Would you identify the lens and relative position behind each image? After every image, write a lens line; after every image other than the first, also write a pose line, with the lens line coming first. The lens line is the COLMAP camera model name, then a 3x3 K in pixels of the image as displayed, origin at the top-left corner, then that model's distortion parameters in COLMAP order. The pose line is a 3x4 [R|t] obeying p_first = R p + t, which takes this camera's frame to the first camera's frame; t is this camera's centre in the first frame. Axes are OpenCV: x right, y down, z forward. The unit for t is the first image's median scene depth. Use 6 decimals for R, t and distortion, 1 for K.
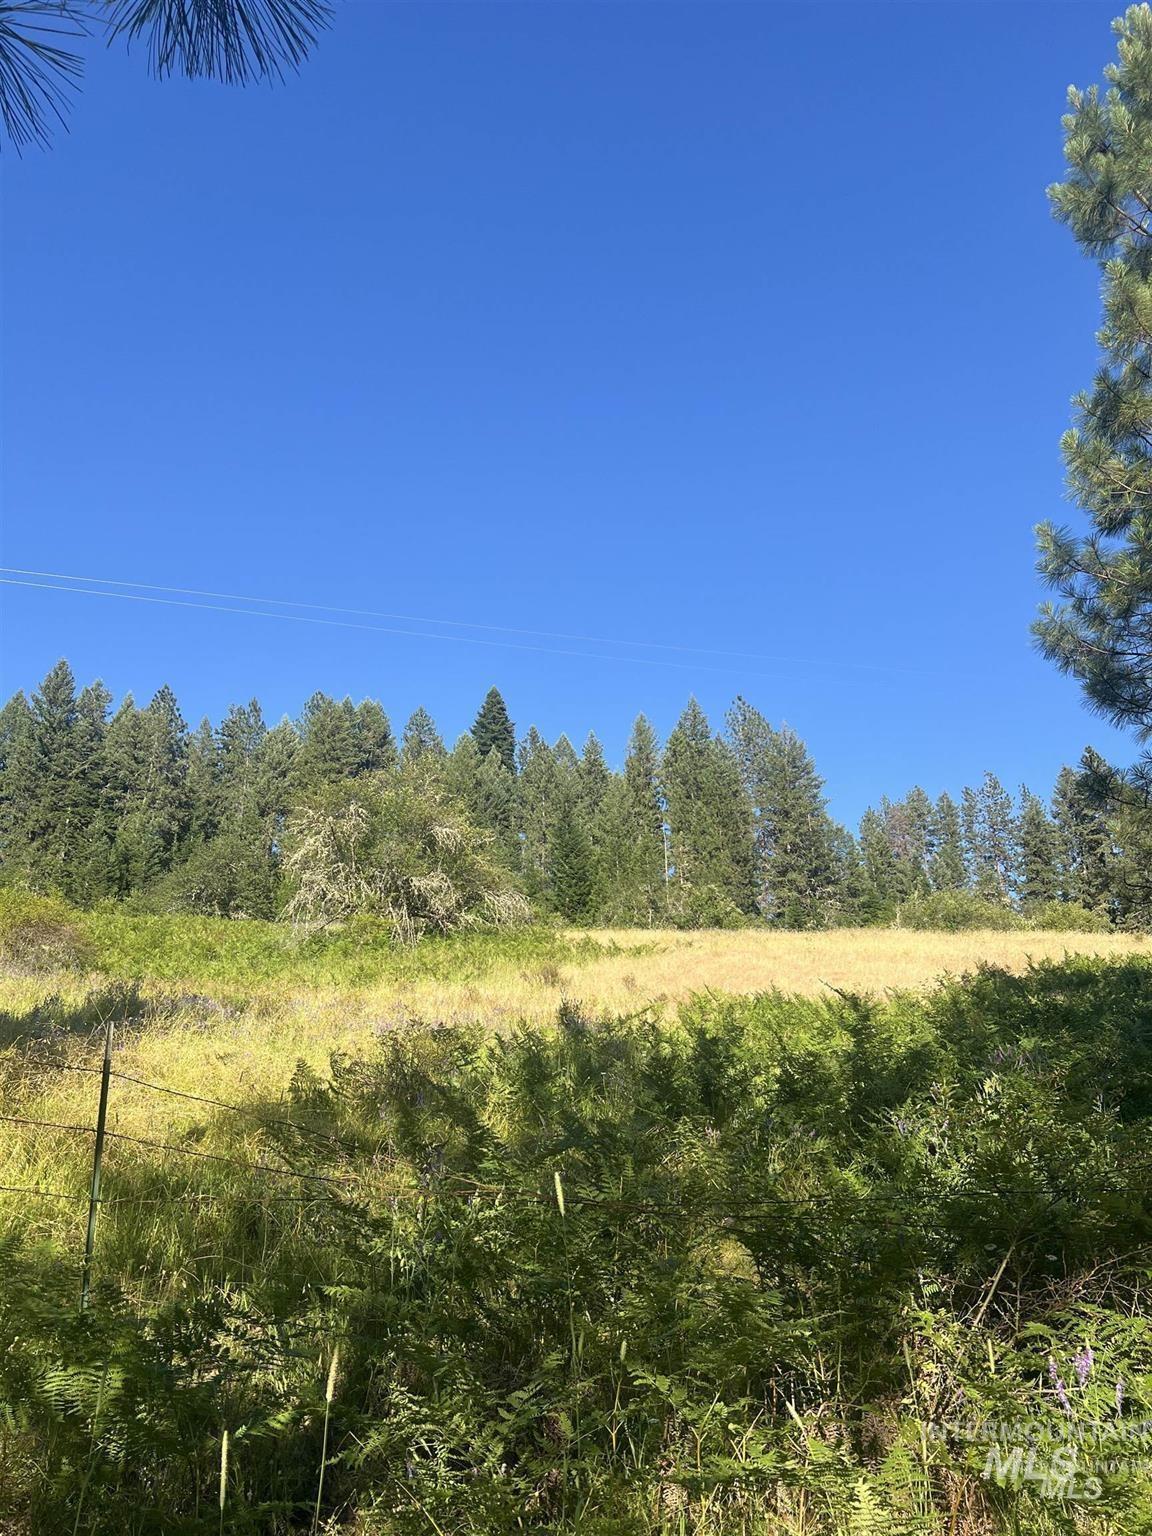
lens RADIAL K [[1155.4, 0, 576.0], [0, 1155.4, 768.0], [0, 0, 1]] dist [0.141073, -0.345690]
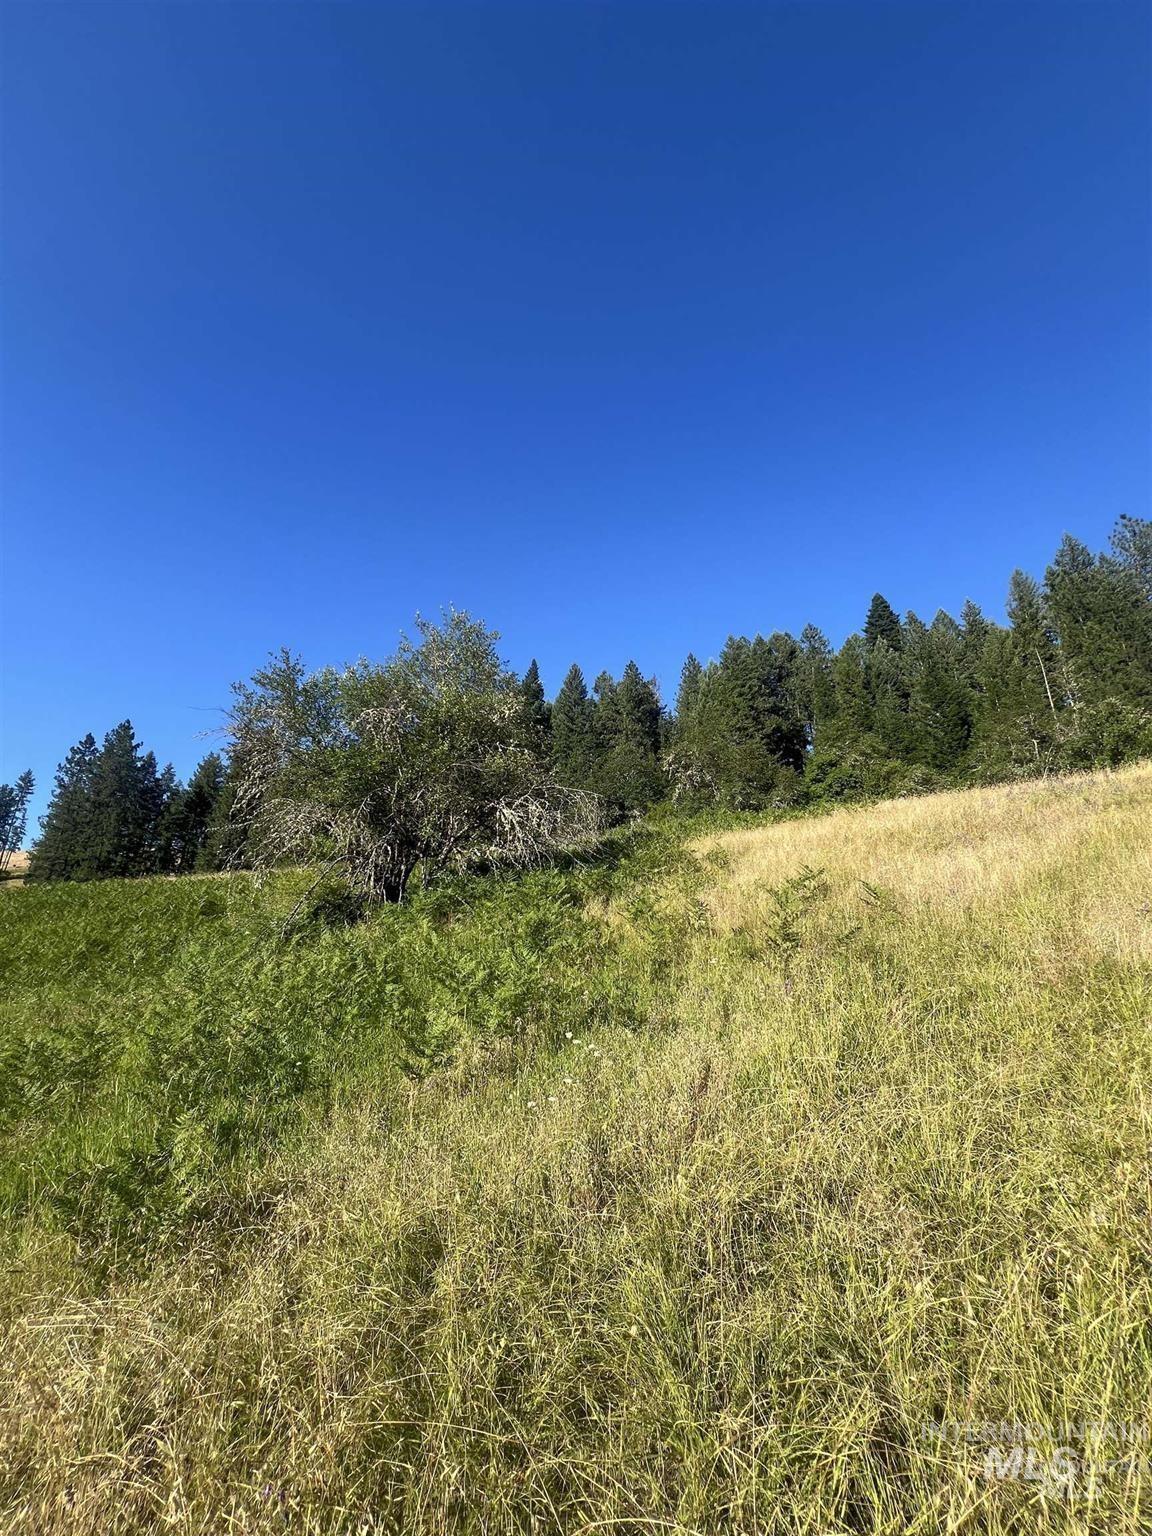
lens RADIAL K [[620.2, 0, 583.3], [0, 620.2, 766.5], [0, 0, 1]] dist [0.000563, 0.000253]
pose [[0.791311, -0.183459, -0.583241, 0.045502], [0.238965, 0.970845, 0.018836, 0.032394], [0.562781, -0.154279, 0.812081, 0.270293]]
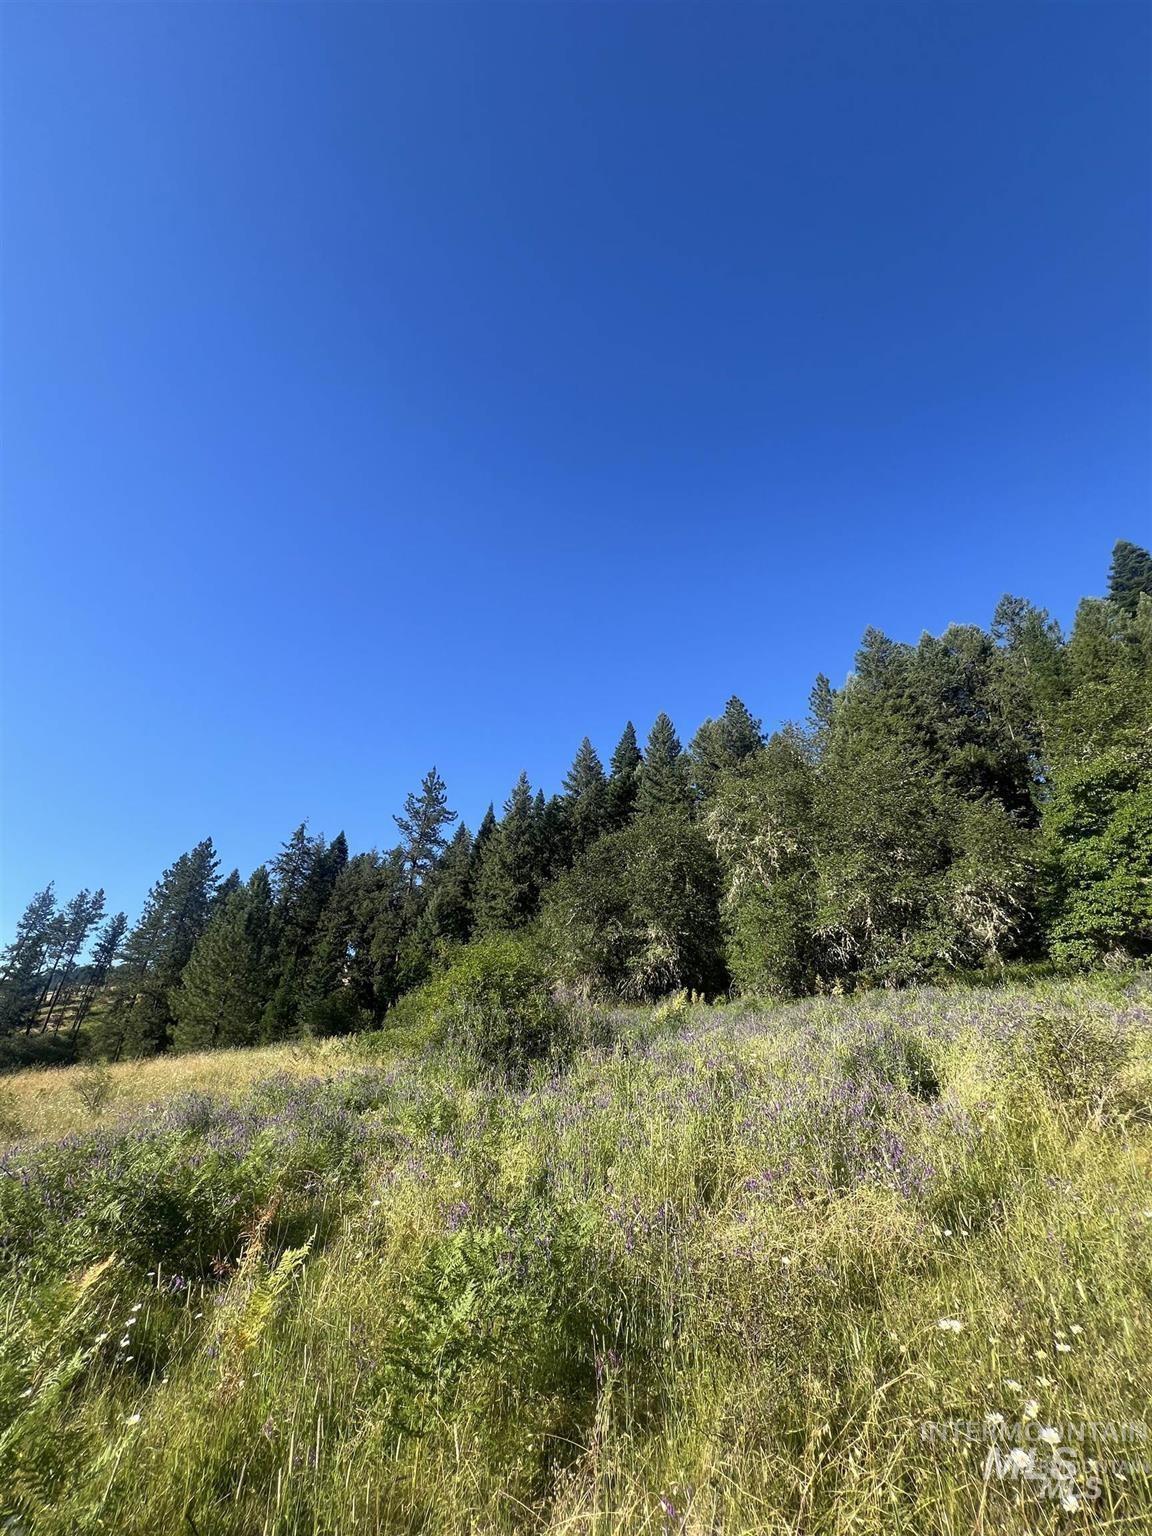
lens RADIAL K [[615.4, 0, 581.9], [0, 615.4, 765.5], [0, 0, 1]] dist [-0.001810, 0.000371]
pose [[0.567646, -0.350184, -0.745083, -0.020886], [0.305061, 0.930070, -0.204714, 0.062889], [0.764667, -0.111090, 0.634778, 0.489351]]
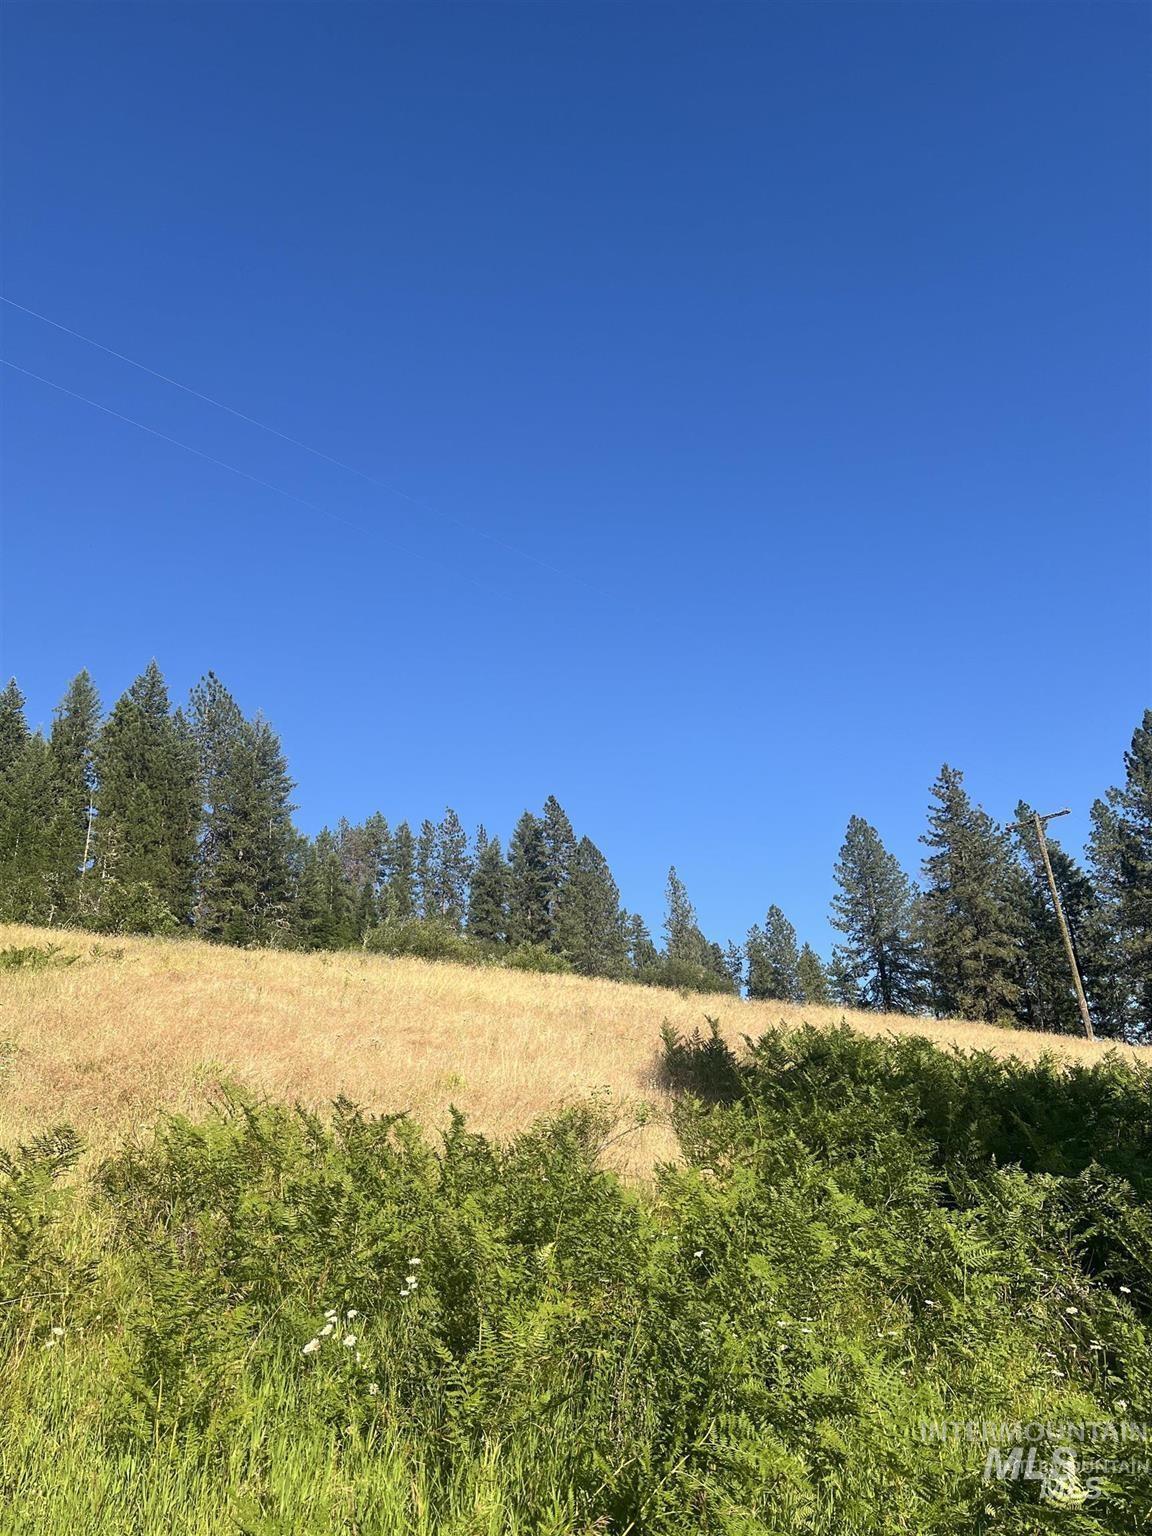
lens RADIAL K [[1155.4, 0, 576.0], [0, 1155.4, 768.0], [0, 0, 1]] dist [0.141073, -0.345690]
pose [[0.880759, 0.166174, 0.443452, 0.007451], [-0.156216, 0.985947, -0.059195, 0.018061], [-0.447057, -0.017138, 0.894341, 0.115092]]
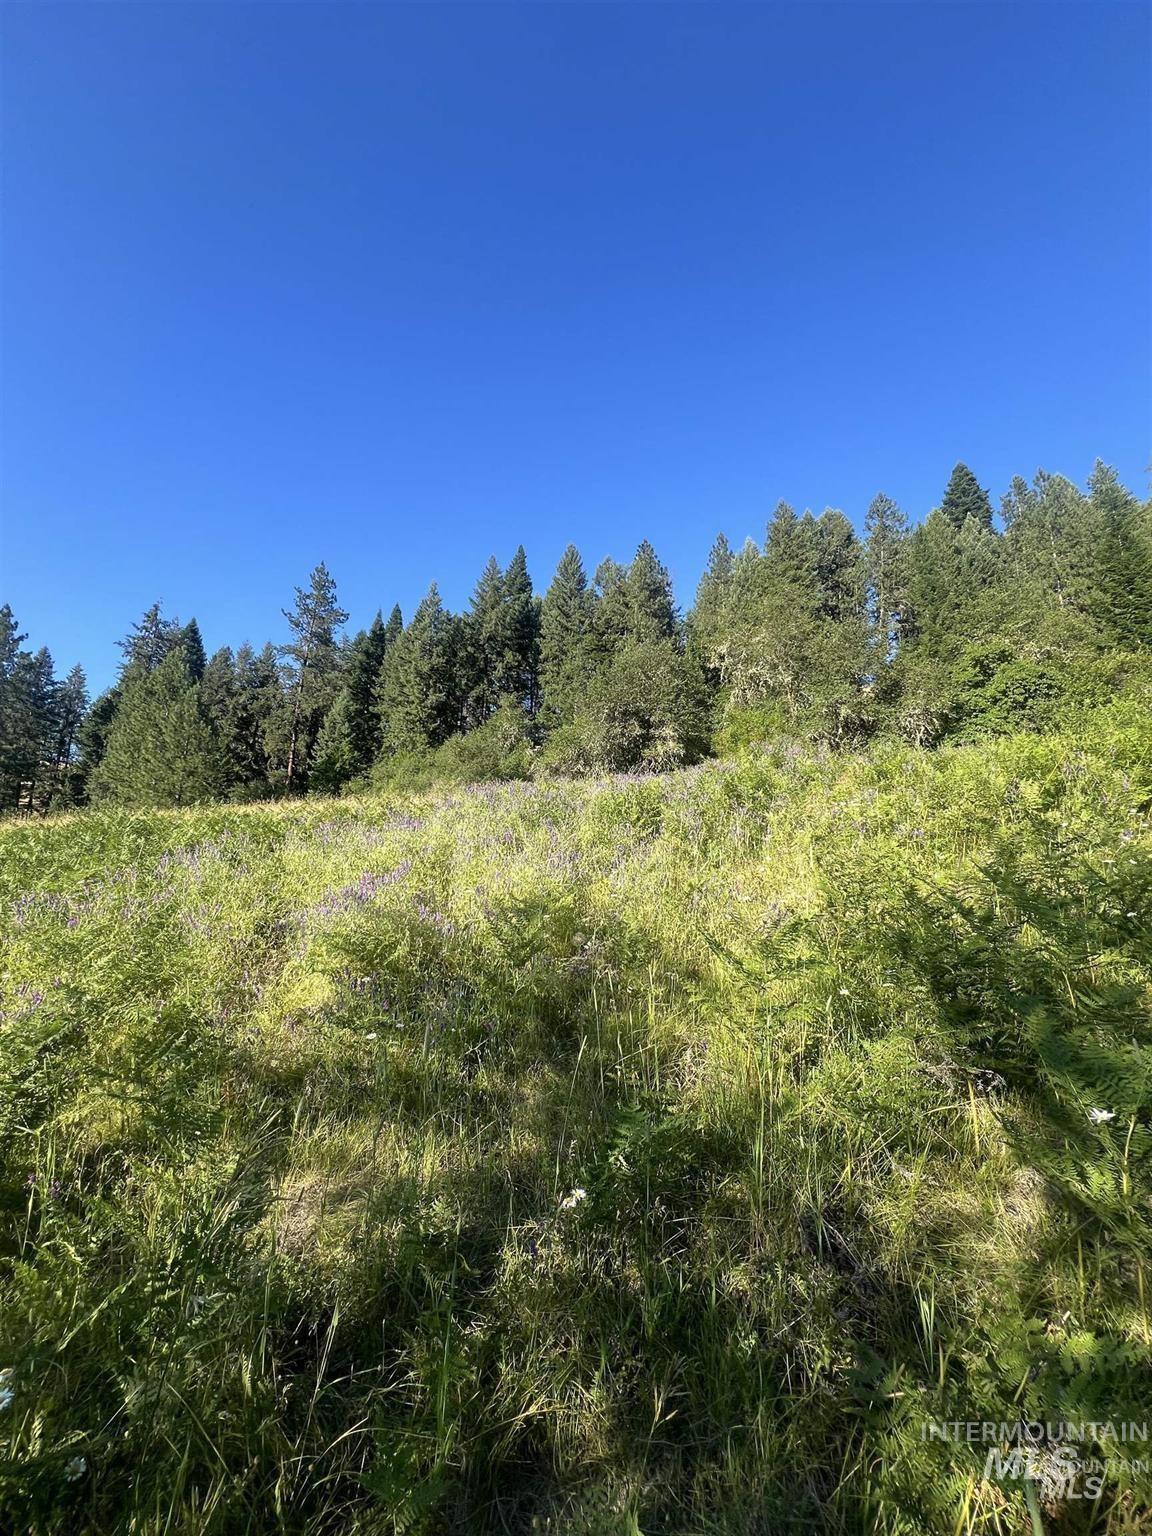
lens RADIAL K [[617.0, 0, 582.2], [0, 617.0, 765.9], [0, 0, 1]] dist [0.000261, 0.000038]
pose [[0.802266, -0.095239, -0.589320, -0.051219], [0.216265, 0.966502, 0.138216, 0.048637], [0.556416, -0.238335, 0.795989, 0.390524]]
